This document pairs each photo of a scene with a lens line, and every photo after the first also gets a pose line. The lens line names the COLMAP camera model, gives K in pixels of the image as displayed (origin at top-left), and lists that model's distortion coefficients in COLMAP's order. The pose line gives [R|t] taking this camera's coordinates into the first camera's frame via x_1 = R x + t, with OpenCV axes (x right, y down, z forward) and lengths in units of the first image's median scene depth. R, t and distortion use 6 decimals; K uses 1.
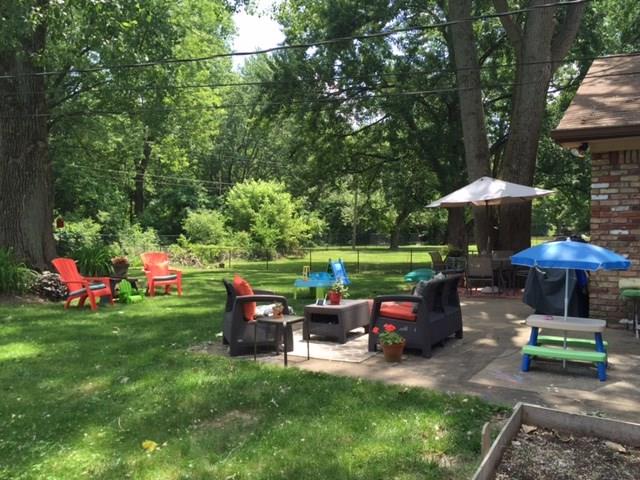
lens RADIAL K [[553.6, 0, 330.2], [0, 553.6, 238.7], [0, 0, 1]] dist [0.103792, -0.139485]
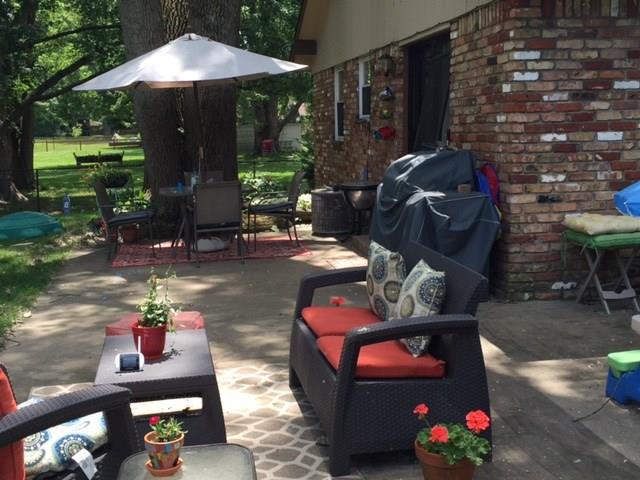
lens RADIAL K [[818.1, 0, 320.0], [0, 818.1, 240.0], [0, 0, 1]] dist [0.011843, 0.022490]
pose [[0.756280, -0.110068, 0.644923, -0.230740], [0.031094, 0.990680, 0.132615, -0.026306], [-0.653509, -0.080241, 0.752653, 0.506188]]
